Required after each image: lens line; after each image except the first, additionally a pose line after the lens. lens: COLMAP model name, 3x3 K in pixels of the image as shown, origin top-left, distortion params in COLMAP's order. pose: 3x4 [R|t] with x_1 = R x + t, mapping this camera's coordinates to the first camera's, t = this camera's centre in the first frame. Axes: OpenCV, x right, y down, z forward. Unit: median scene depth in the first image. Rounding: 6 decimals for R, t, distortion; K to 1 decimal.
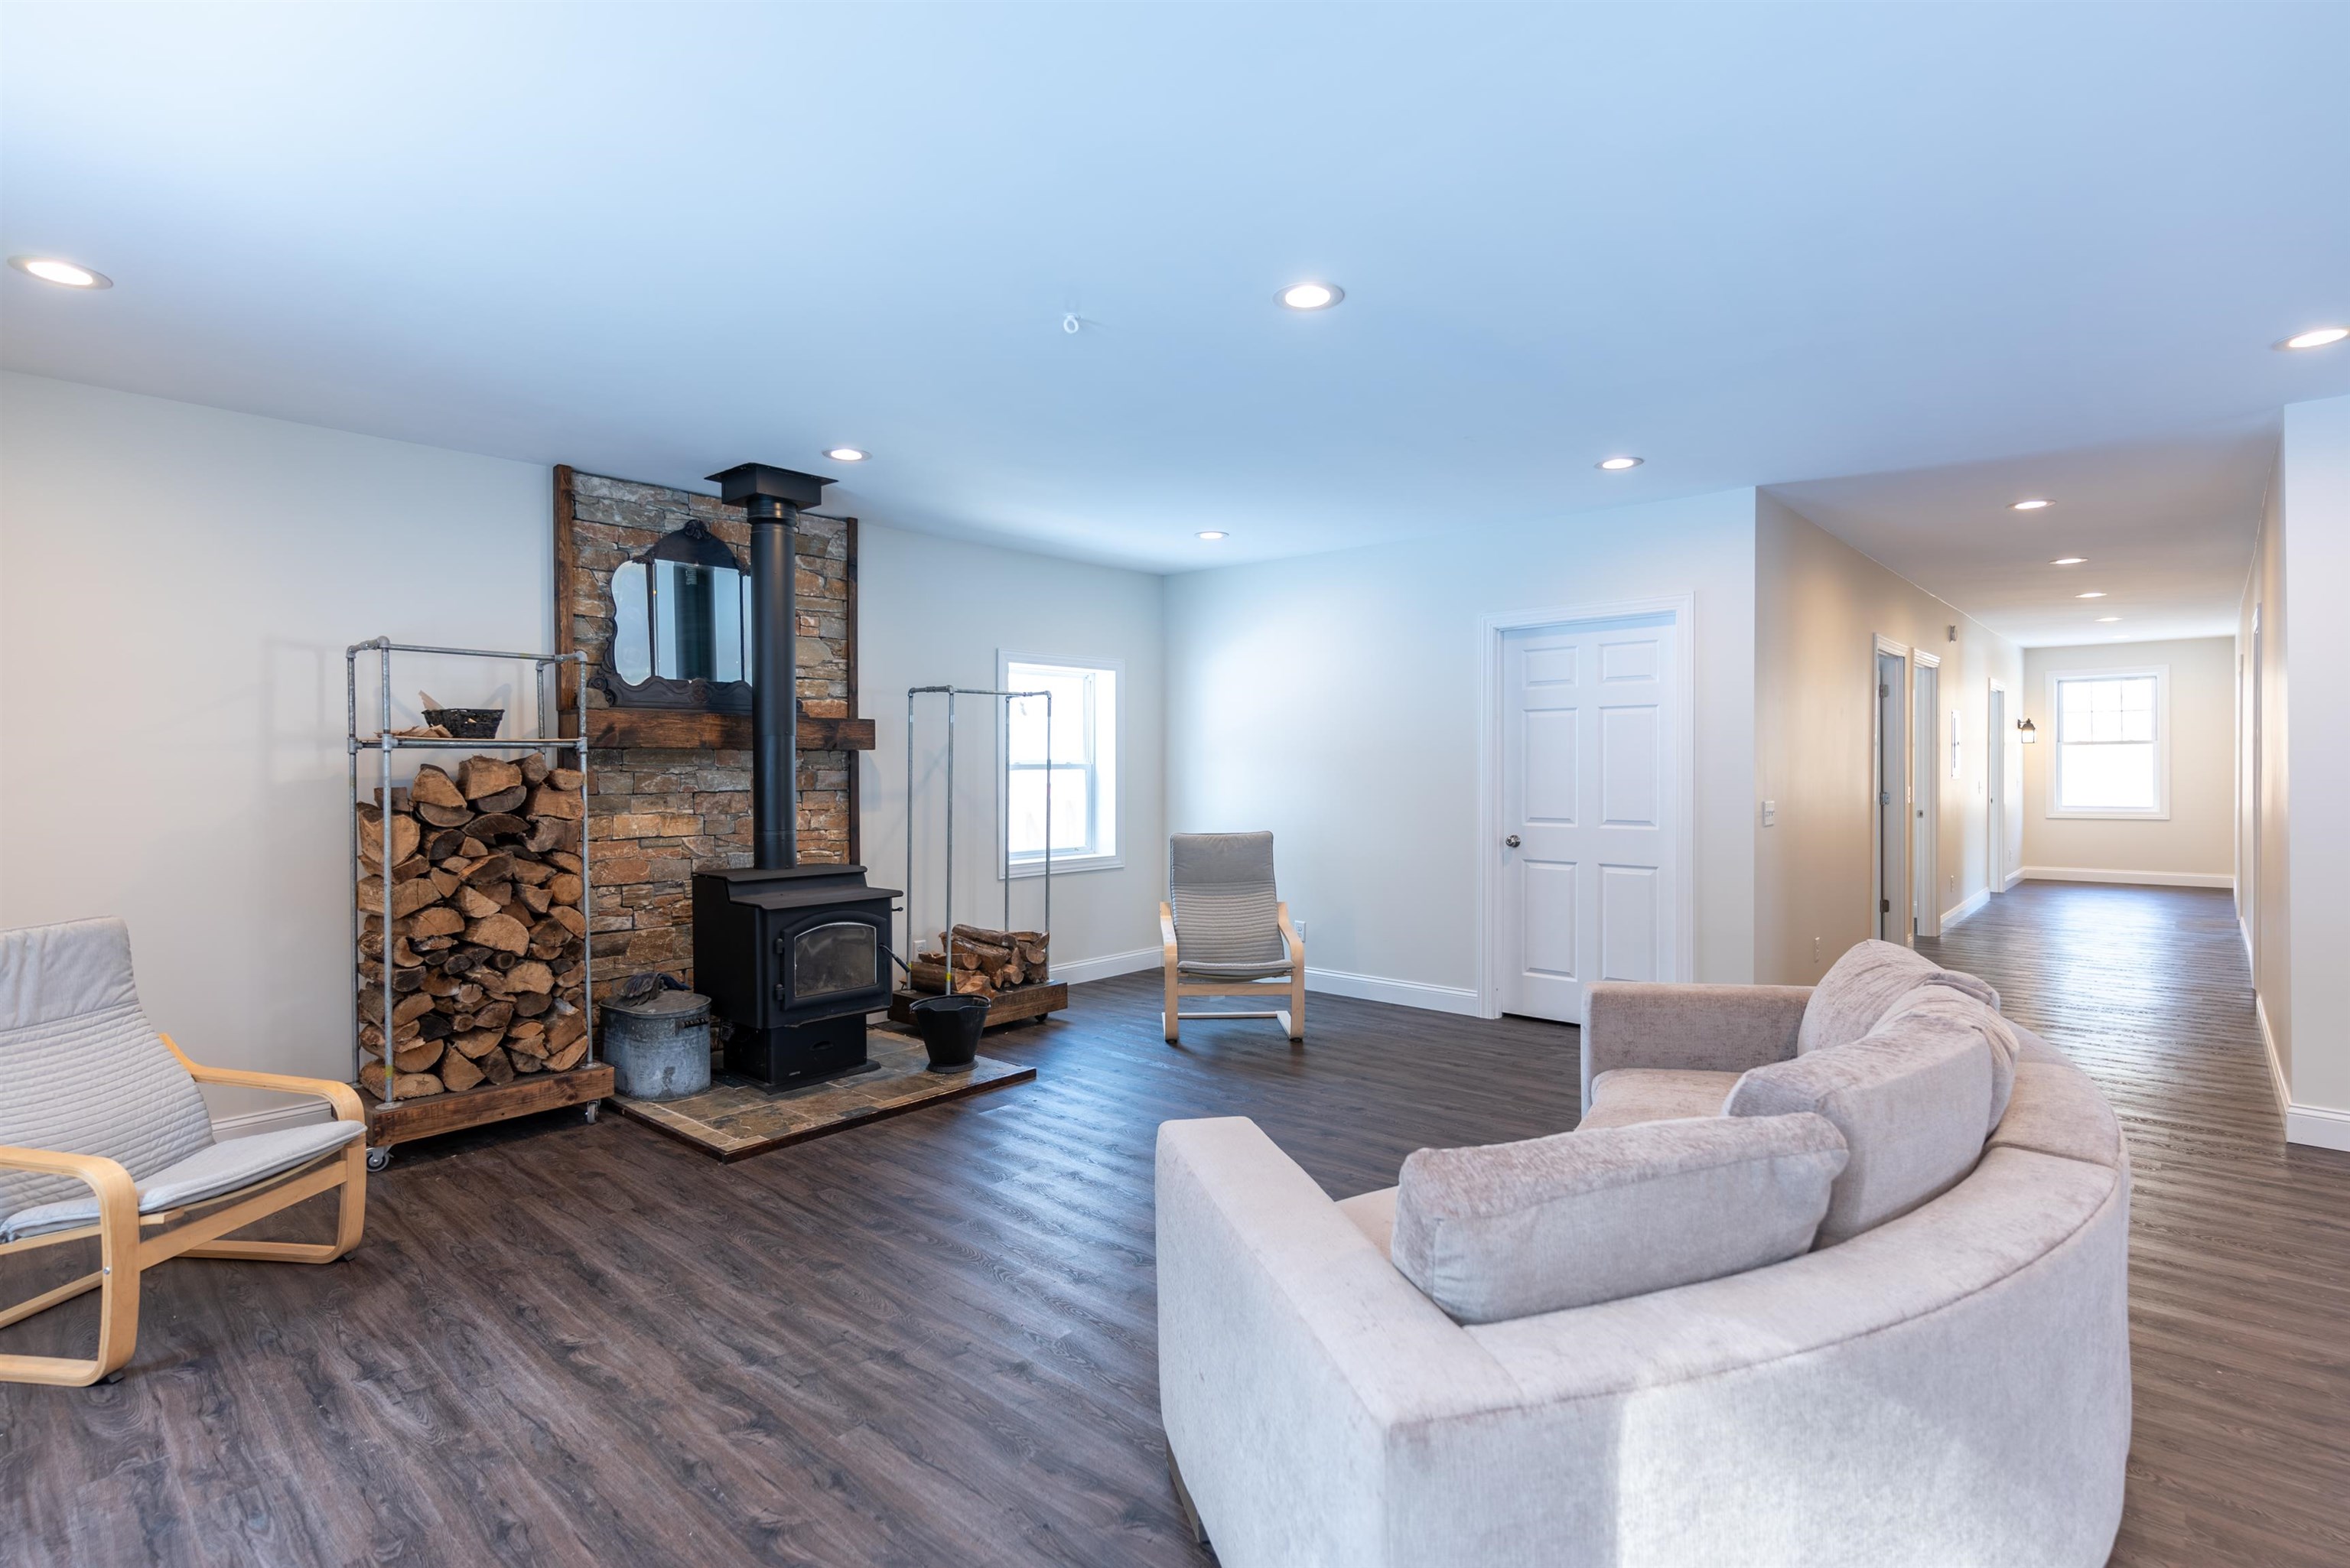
lens RADIAL K [[1132.7, 0, 1174.1], [0, 1132.7, 769.3], [0, 0, 1]] dist [-0.001959, -0.000318]
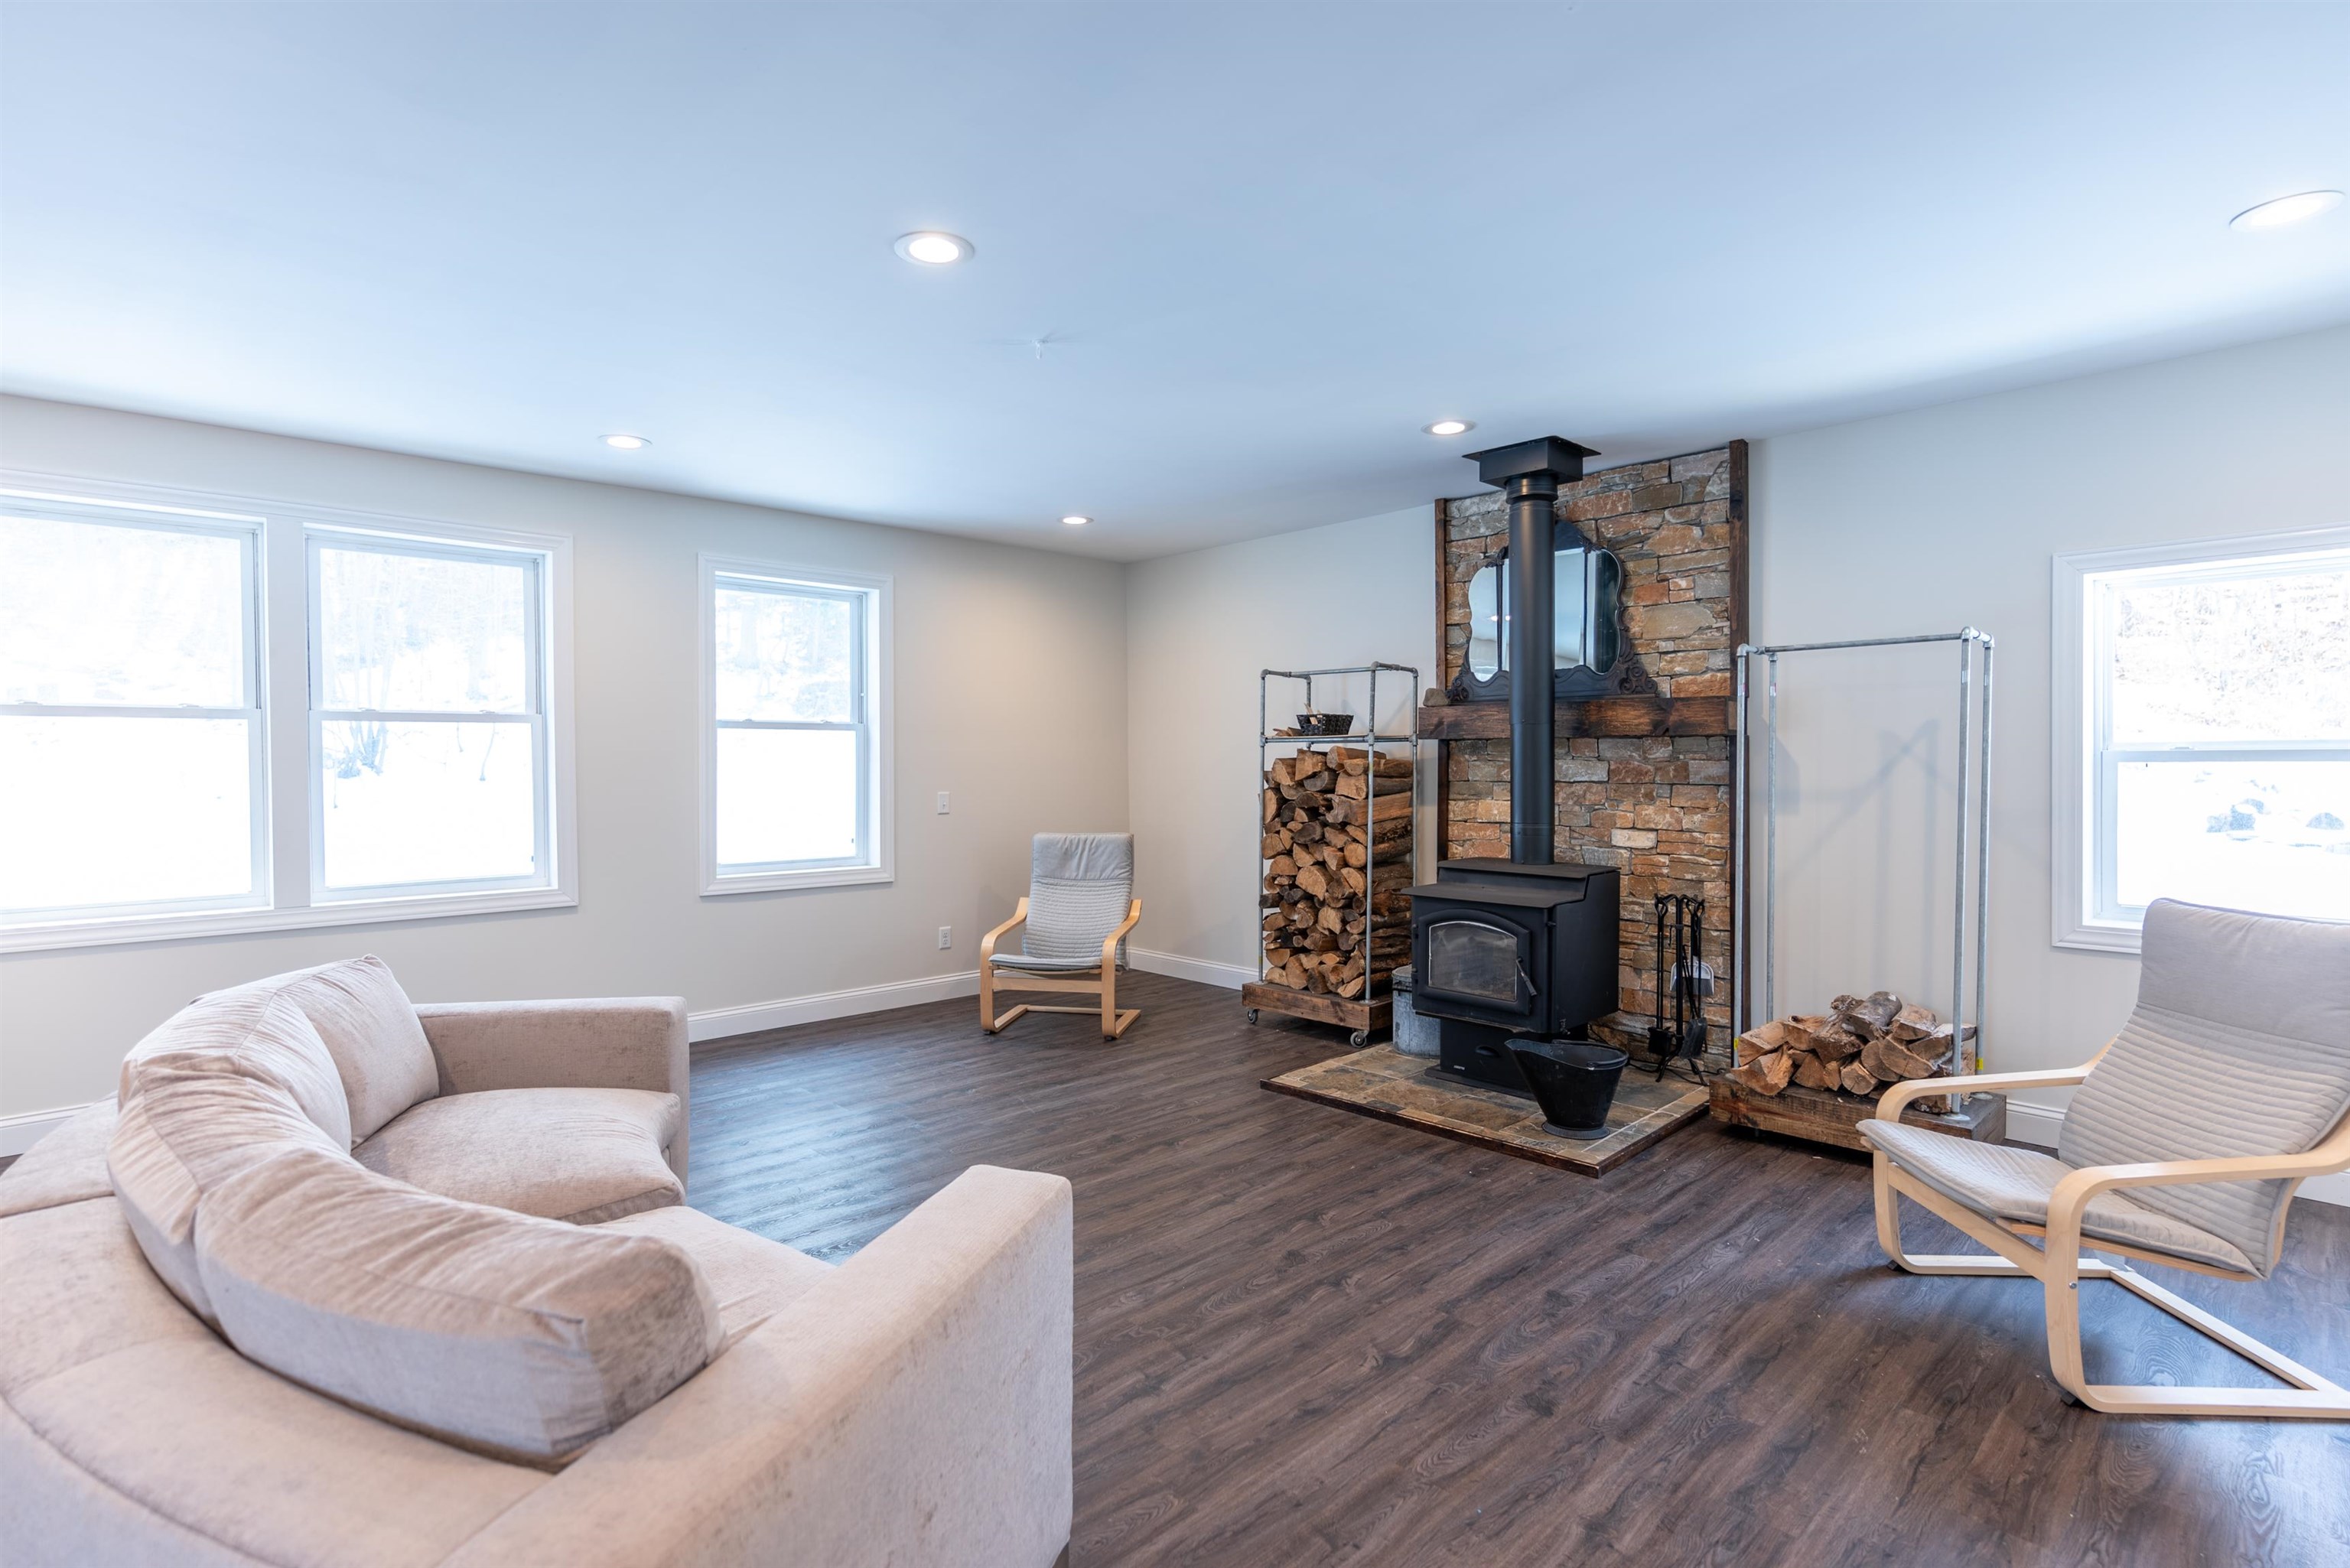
lens RADIAL K [[1132.7, 0, 1170.0], [0, 1132.7, 778.2], [0, 0, 1]] dist [-0.001959, -0.000318]
pose [[-0.080726, 0.020068, -0.996534, 0.719942], [0.000380, 0.999798, 0.020103, -0.003702], [0.996736, 0.001245, -0.080717, 0.897908]]
